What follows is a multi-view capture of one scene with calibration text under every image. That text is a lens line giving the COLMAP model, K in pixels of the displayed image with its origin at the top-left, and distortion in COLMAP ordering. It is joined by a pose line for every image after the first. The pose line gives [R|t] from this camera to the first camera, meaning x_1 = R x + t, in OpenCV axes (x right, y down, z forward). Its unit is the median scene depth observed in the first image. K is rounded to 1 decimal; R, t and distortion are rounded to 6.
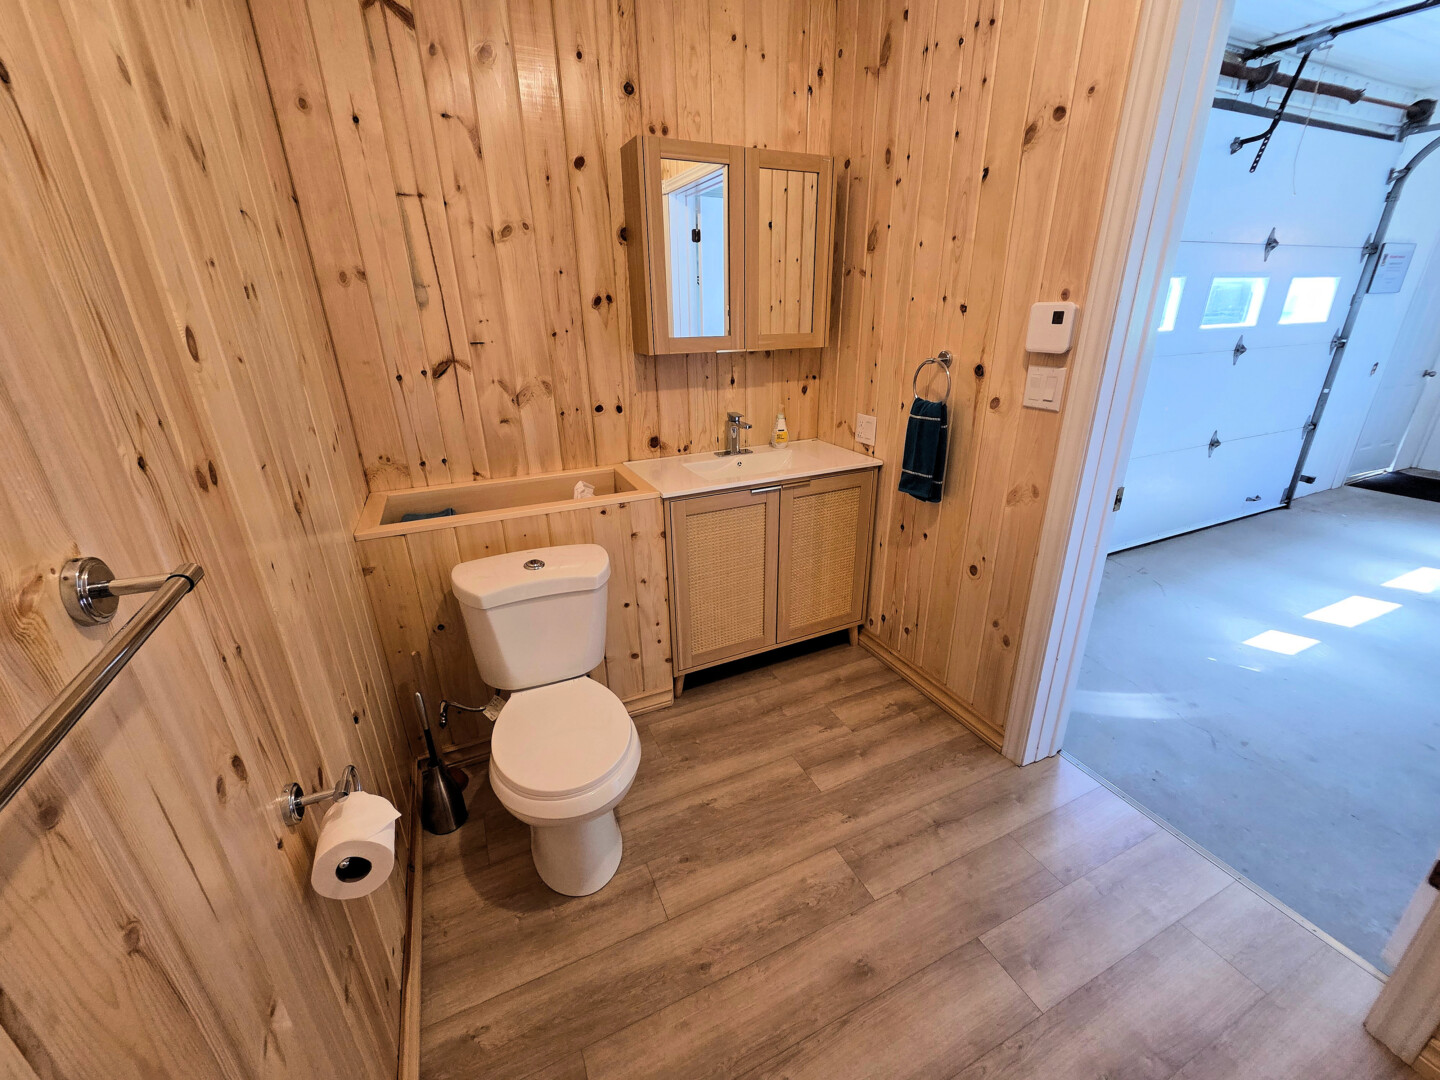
lens RADIAL K [[590.1, 0, 728.5], [0, 590.1, 540.3], [0, 0, 1]] dist [0.000689, -0.001142]
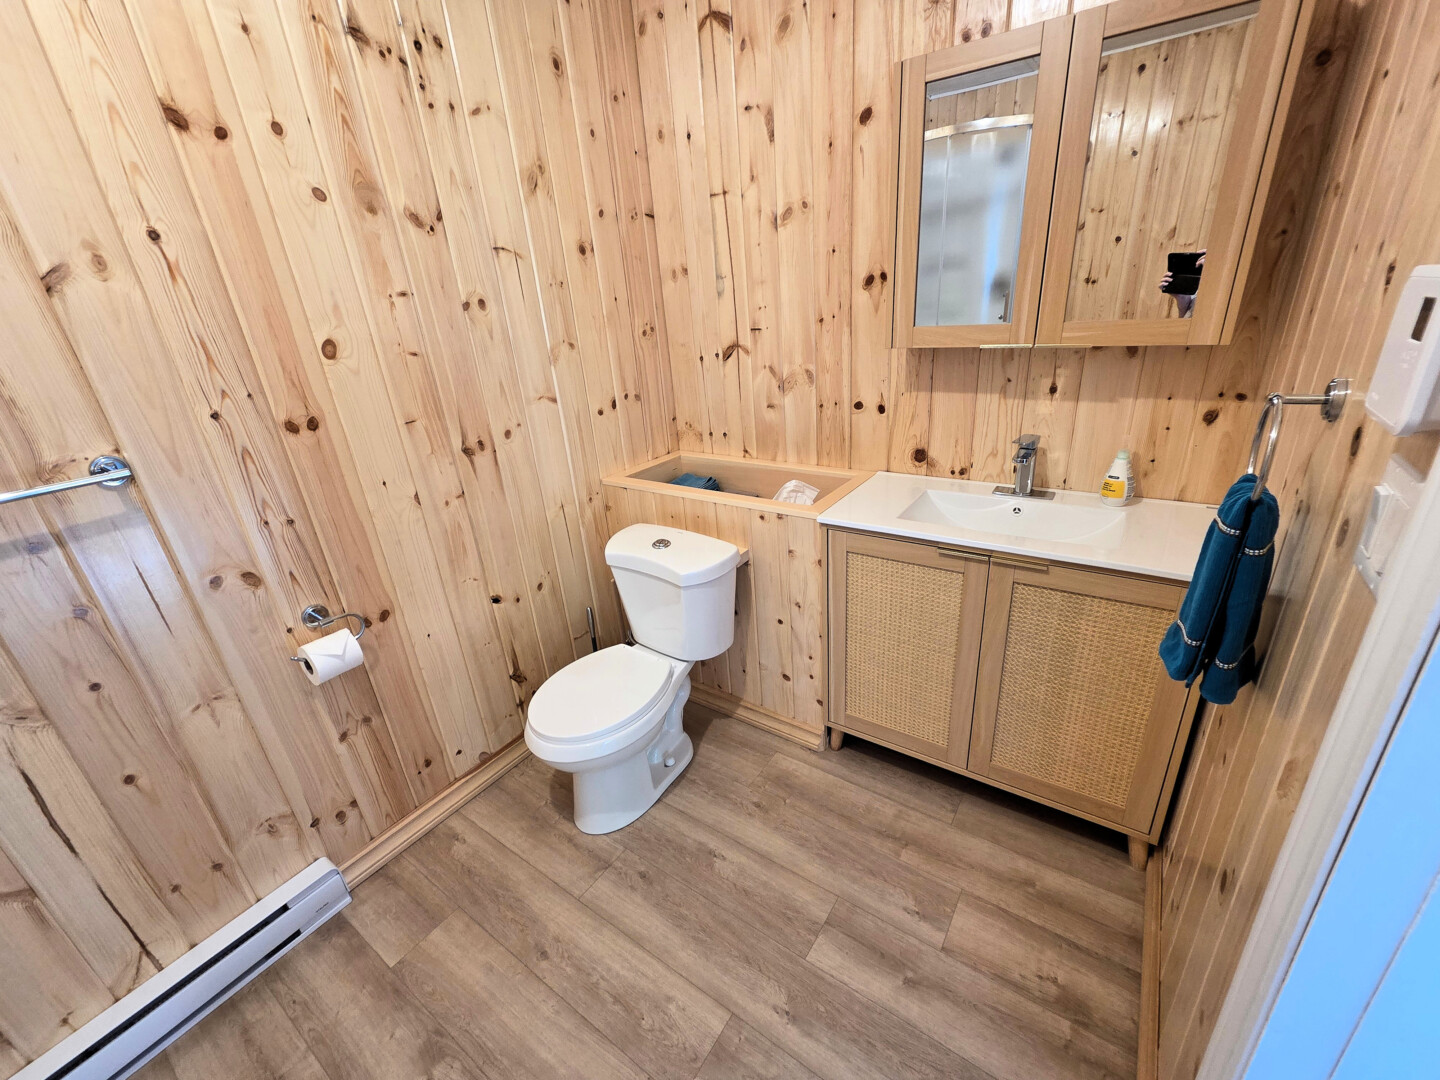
lens RADIAL K [[590.1, 0, 729.2], [0, 590.1, 540.2], [0, 0, 1]] dist [0.000689, -0.001142]
pose [[0.499659, 0.313561, -0.807478, 0.491907], [-0.259645, 0.943536, 0.205729, -0.178952], [0.826393, 0.106863, 0.552861, 0.412262]]
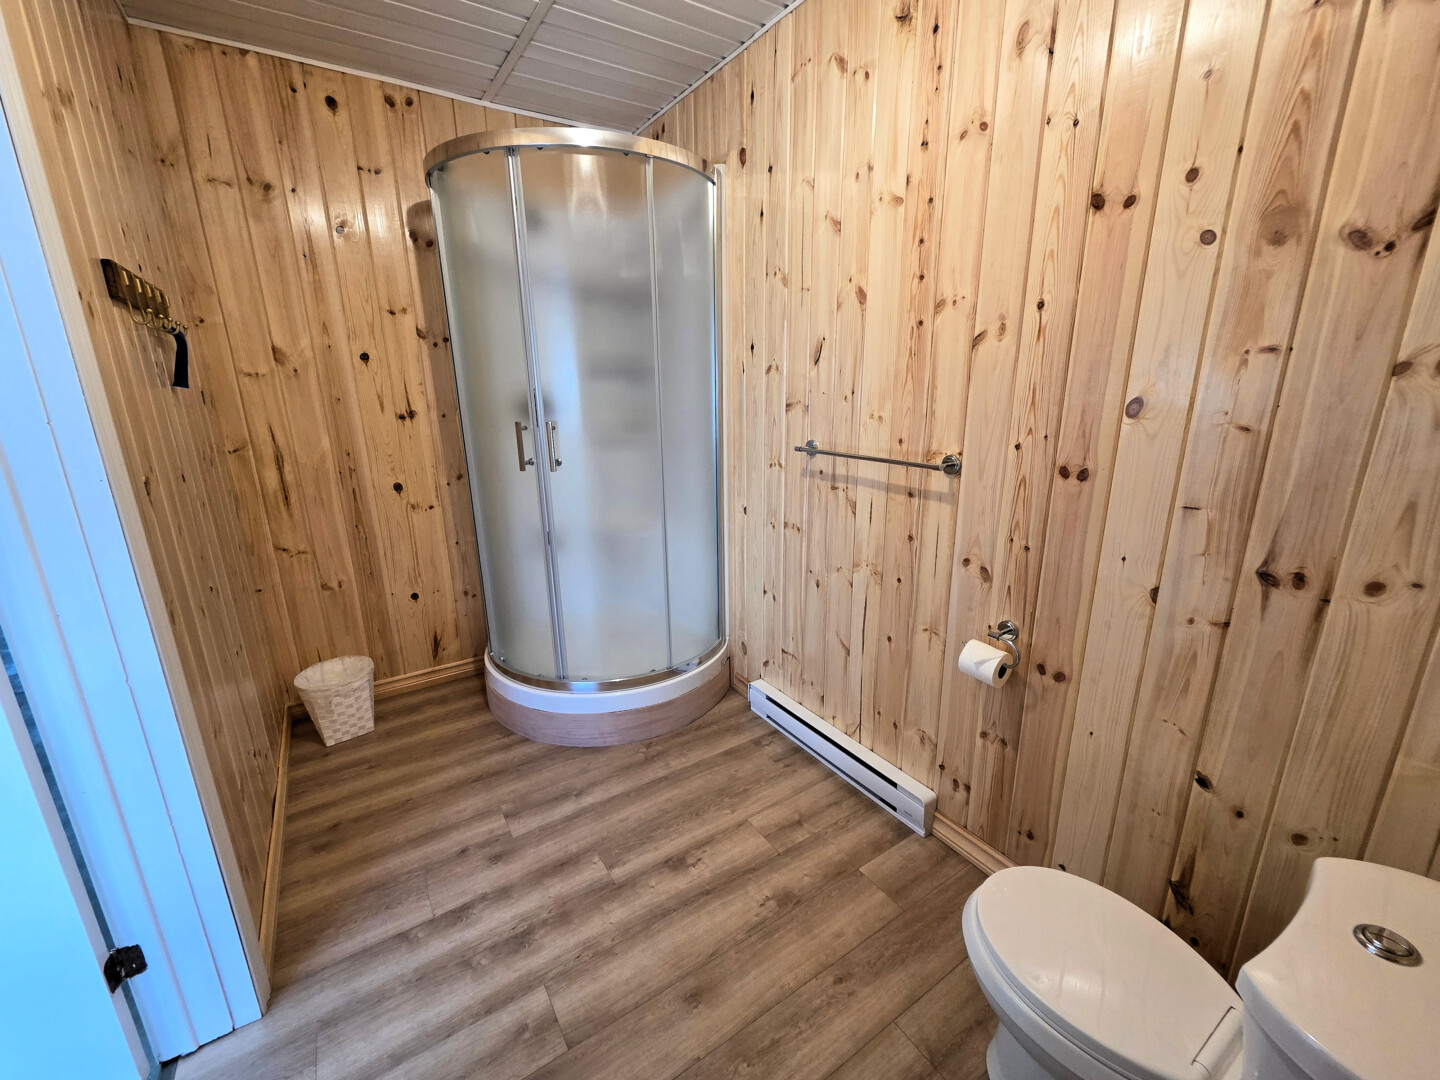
lens RADIAL K [[590.1, 0, 724.1], [0, 590.1, 537.9], [0, 0, 1]] dist [0.000689, -0.001142]
pose [[-0.989802, 0.063800, -0.127365, 0.169485], [-0.024878, 0.802935, 0.595547, -0.378418], [0.140262, 0.592642, -0.793159, 0.901134]]
